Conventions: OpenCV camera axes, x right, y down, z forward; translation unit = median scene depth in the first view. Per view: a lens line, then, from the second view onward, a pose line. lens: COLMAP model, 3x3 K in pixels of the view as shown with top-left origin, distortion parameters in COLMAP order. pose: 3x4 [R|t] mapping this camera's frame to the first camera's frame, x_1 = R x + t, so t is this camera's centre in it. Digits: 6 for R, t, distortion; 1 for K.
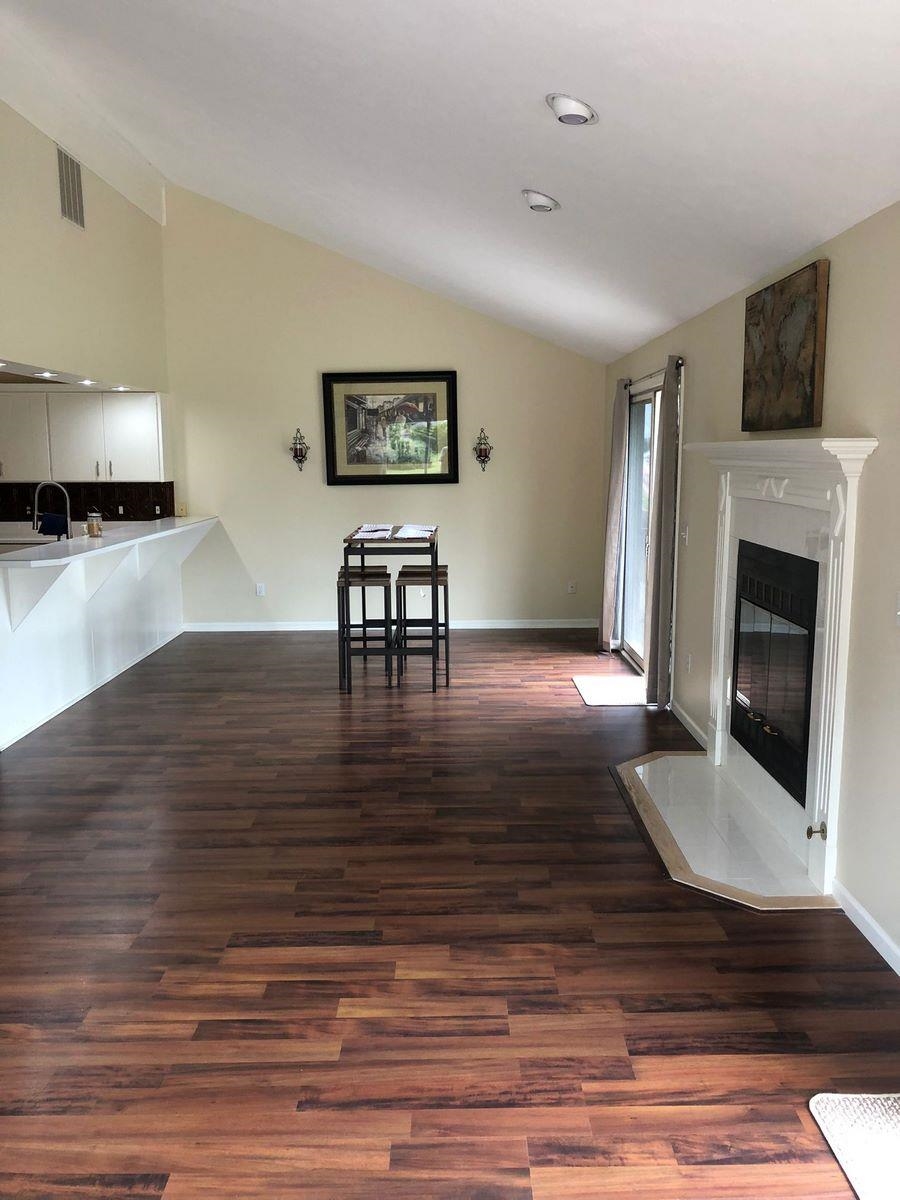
lens RADIAL K [[976.8, 0, 450.0], [0, 976.8, 600.0], [0, 0, 1]] dist [0.040240, -0.058195]
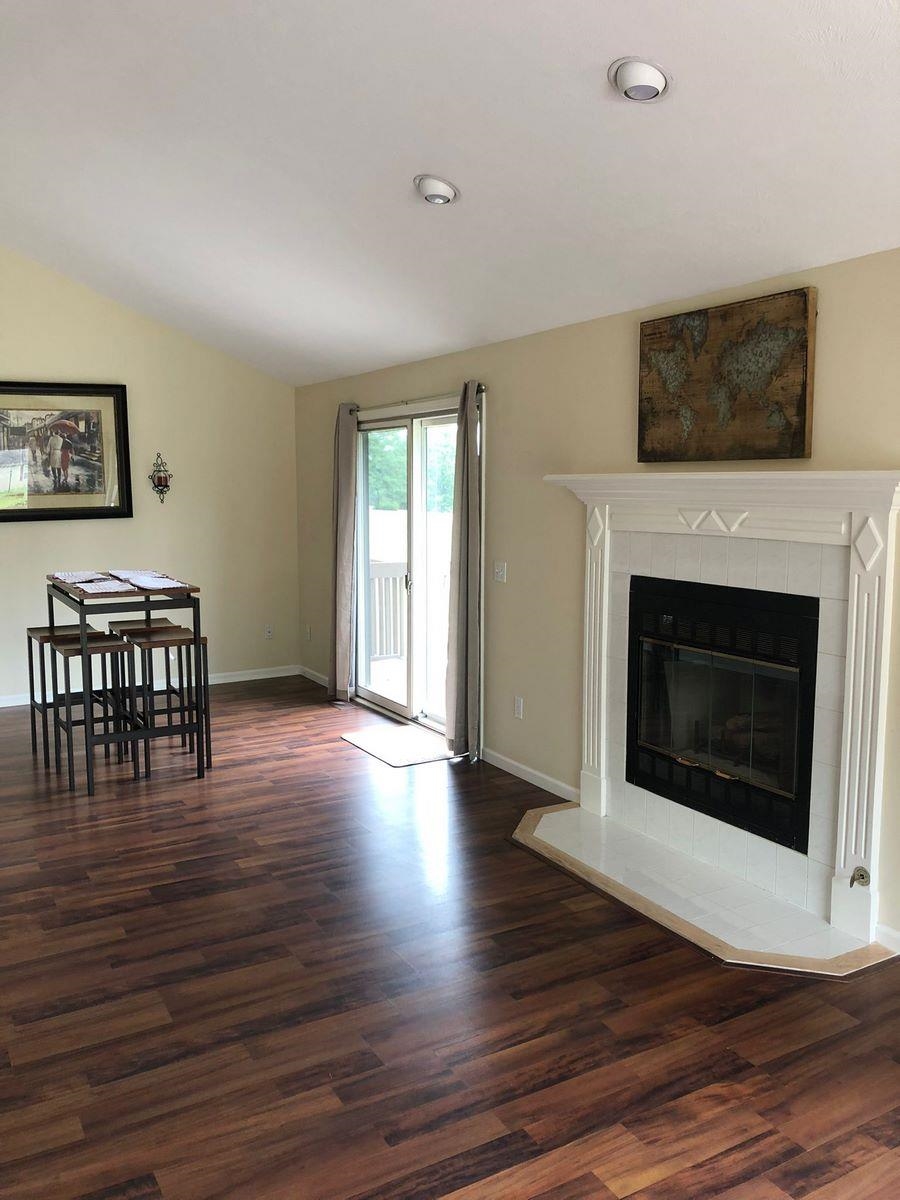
lens RADIAL K [[999.9, 0, 471.8], [0, 999.9, 595.5], [0, 0, 1]] dist [0.006999, 0.005039]
pose [[0.875742, -0.054443, 0.479700, -0.332436], [0.071160, 0.997325, -0.016719, -0.040715], [-0.477507, 0.048777, 0.877273, 0.251337]]
